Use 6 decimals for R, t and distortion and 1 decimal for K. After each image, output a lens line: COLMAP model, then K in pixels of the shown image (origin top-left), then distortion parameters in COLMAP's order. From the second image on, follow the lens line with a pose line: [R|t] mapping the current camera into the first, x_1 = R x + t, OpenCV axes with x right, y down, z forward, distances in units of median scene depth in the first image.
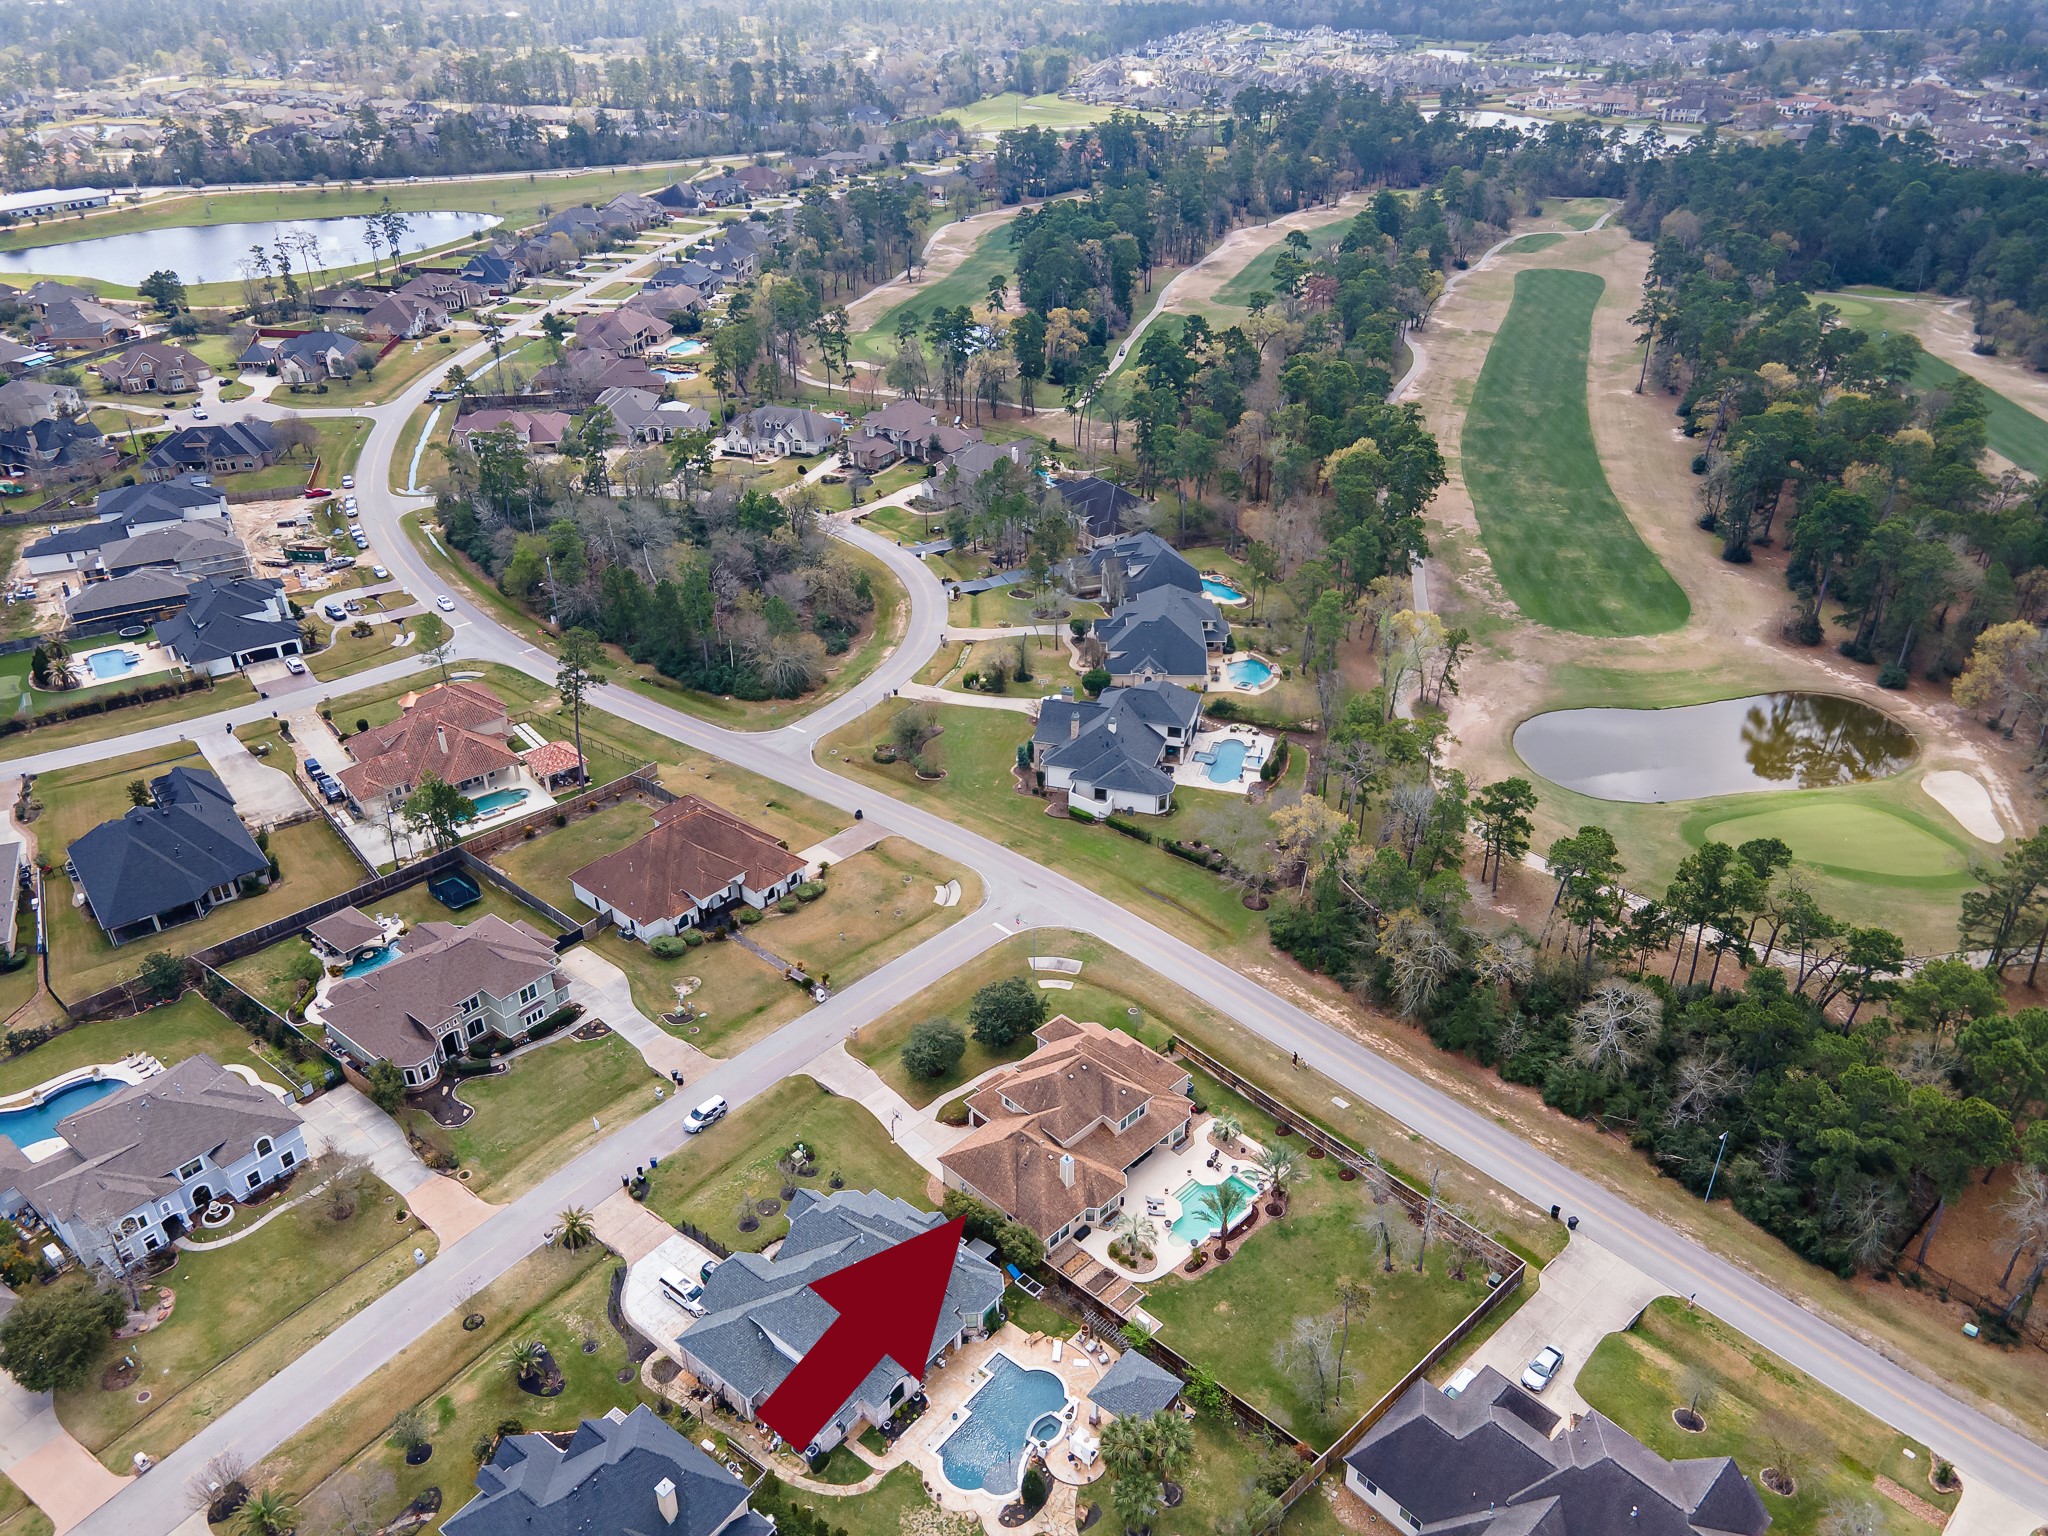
lens RADIAL K [[1514.6, 0, 1023.2], [0, 1514.6, 769.8], [0, 0, 1]] dist [0.037011, 0.000590]
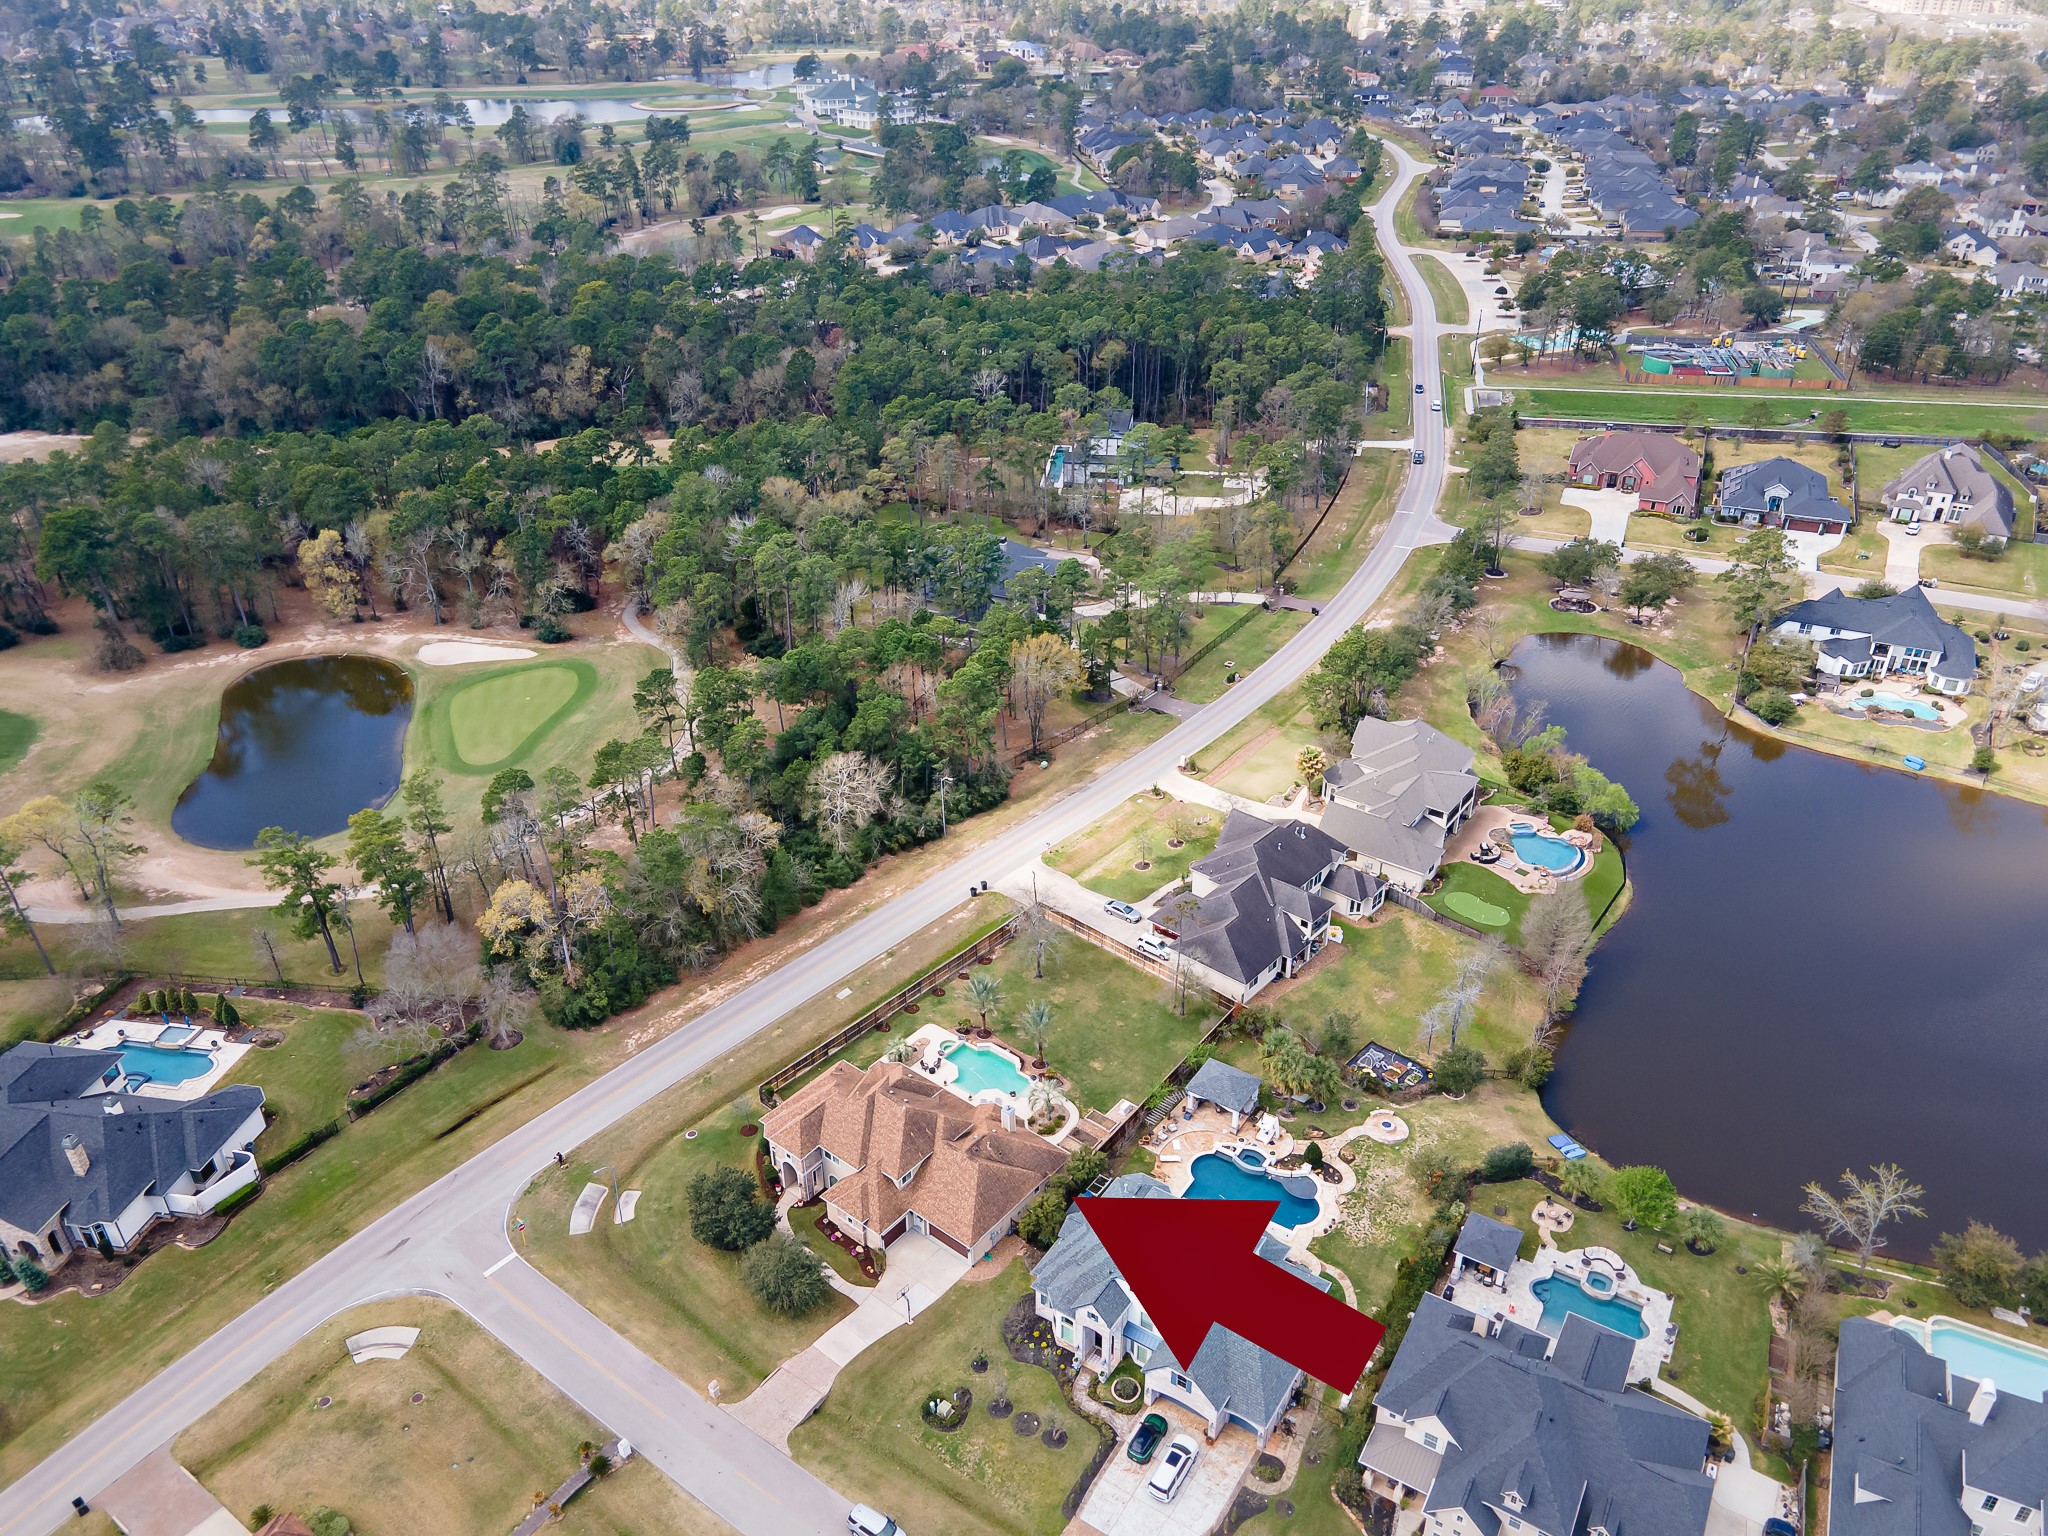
lens RADIAL K [[1514.6, 0, 1023.8], [0, 1514.6, 765.1], [0, 0, 1]] dist [0.037011, 0.000590]
pose [[-0.106433, -0.491460, 0.864372, -0.656427], [0.494102, 0.728240, 0.474899, -0.349012], [-0.862864, 0.477633, 0.165323, 0.625042]]
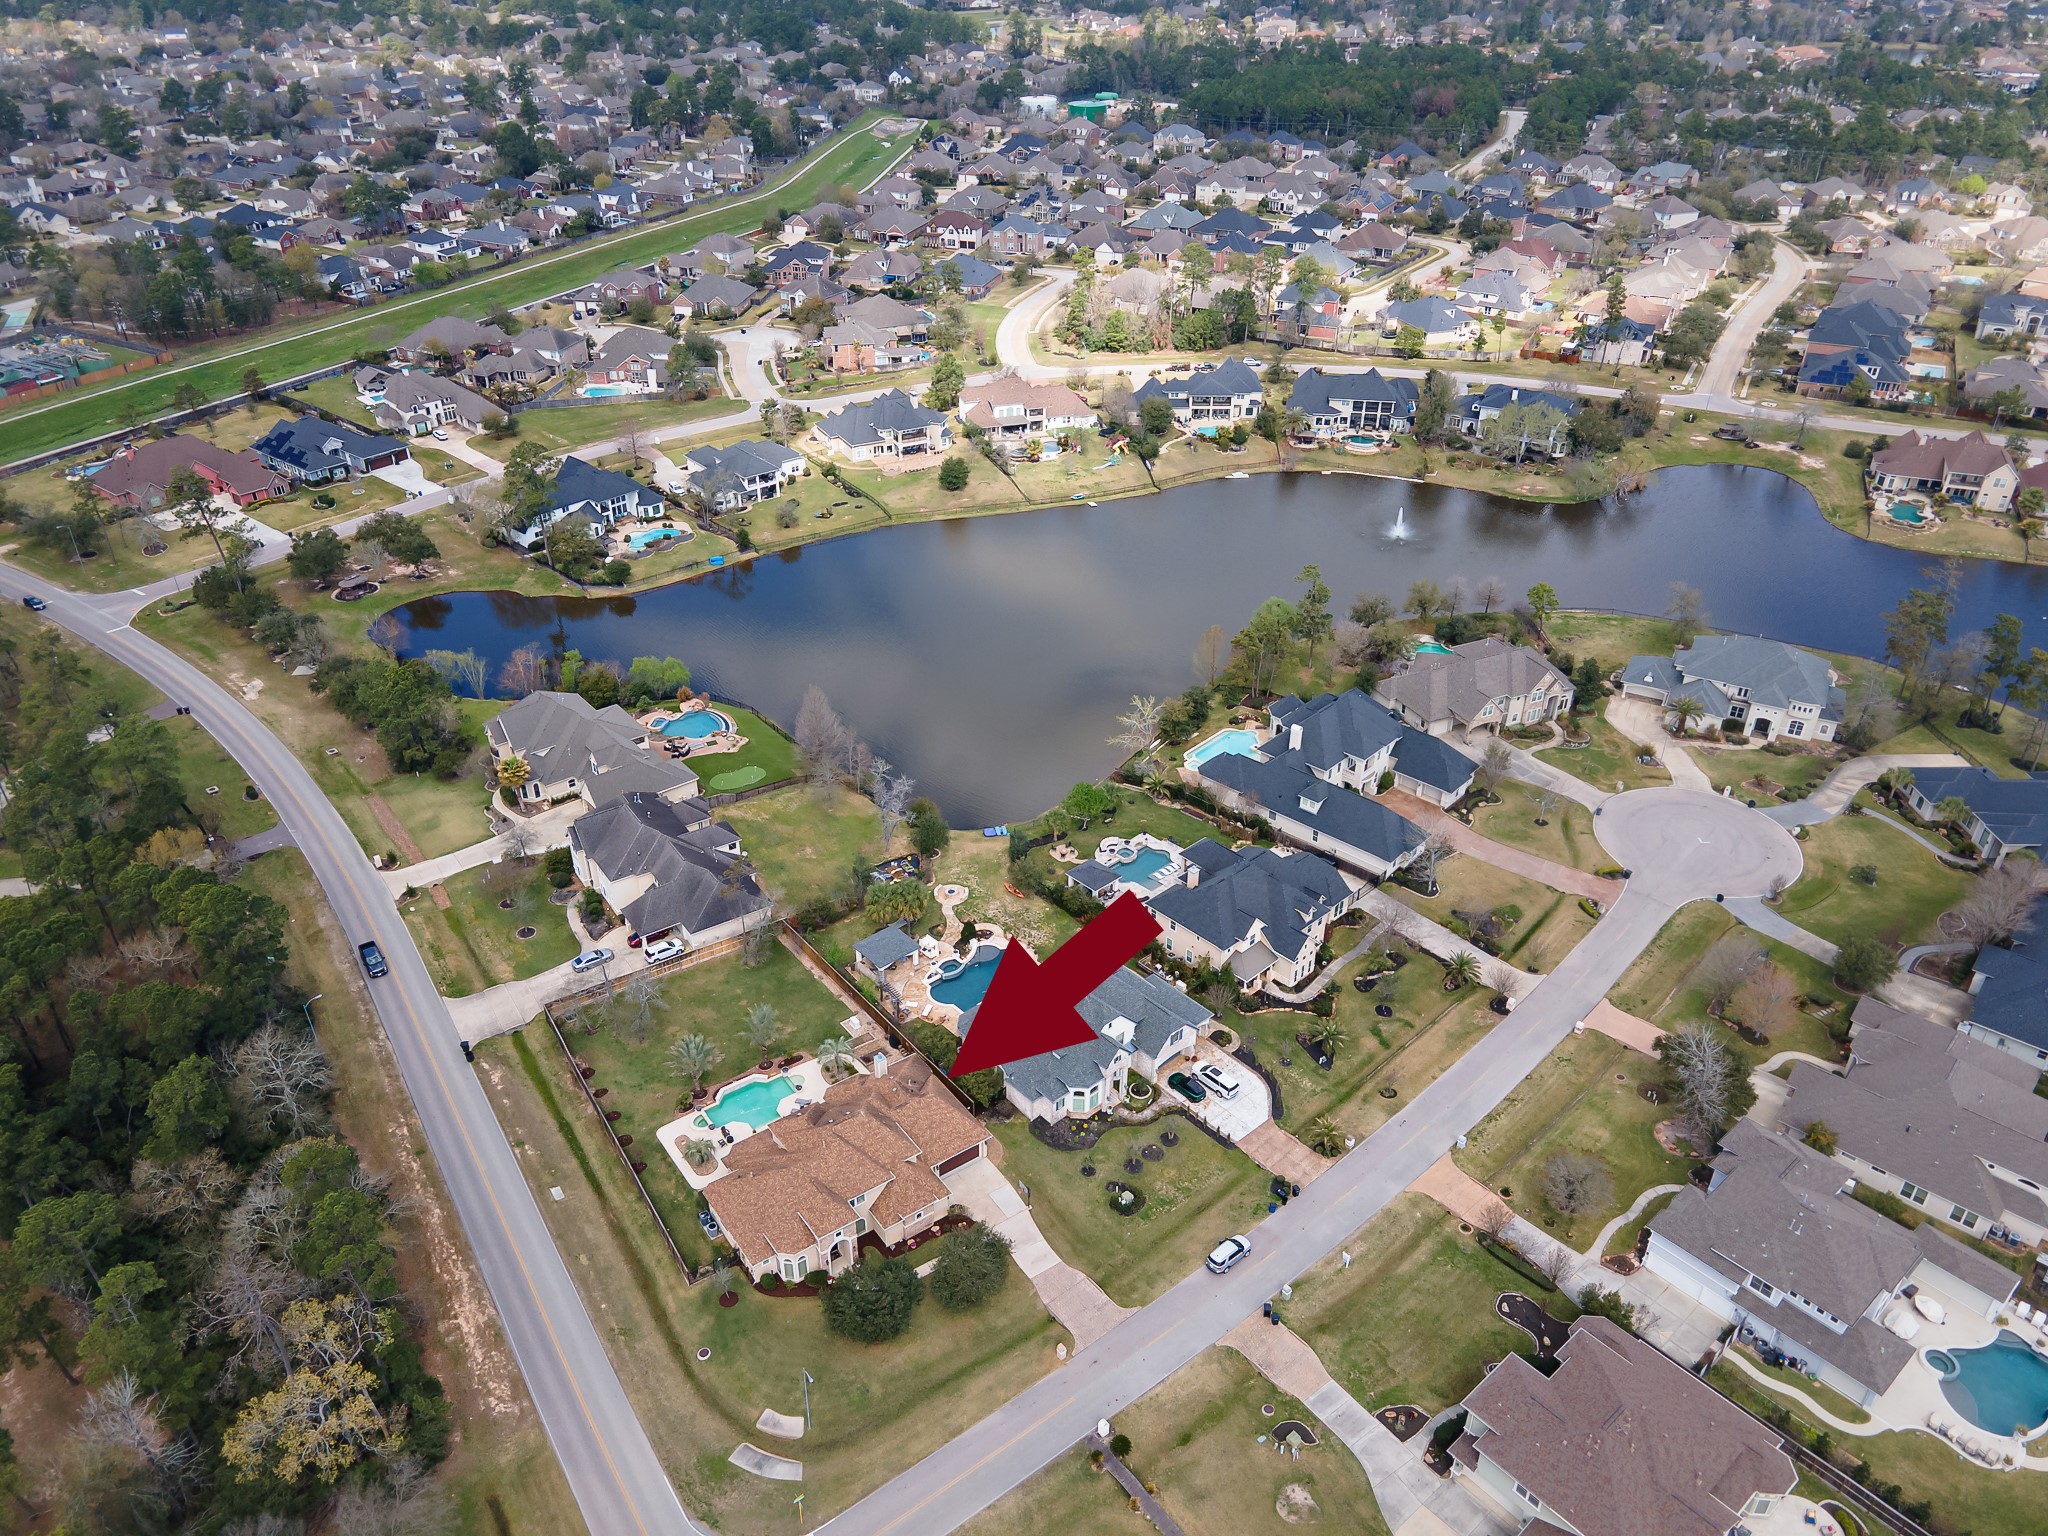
lens RADIAL K [[1514.6, 0, 1027.2], [0, 1514.6, 769.0], [0, 0, 1]] dist [0.037011, 0.000590]
pose [[-0.986845, -0.081476, 0.139637, -0.188732], [0.082426, 0.489469, 0.868117, -0.701171], [-0.139078, 0.868206, -0.476314, 1.169528]]
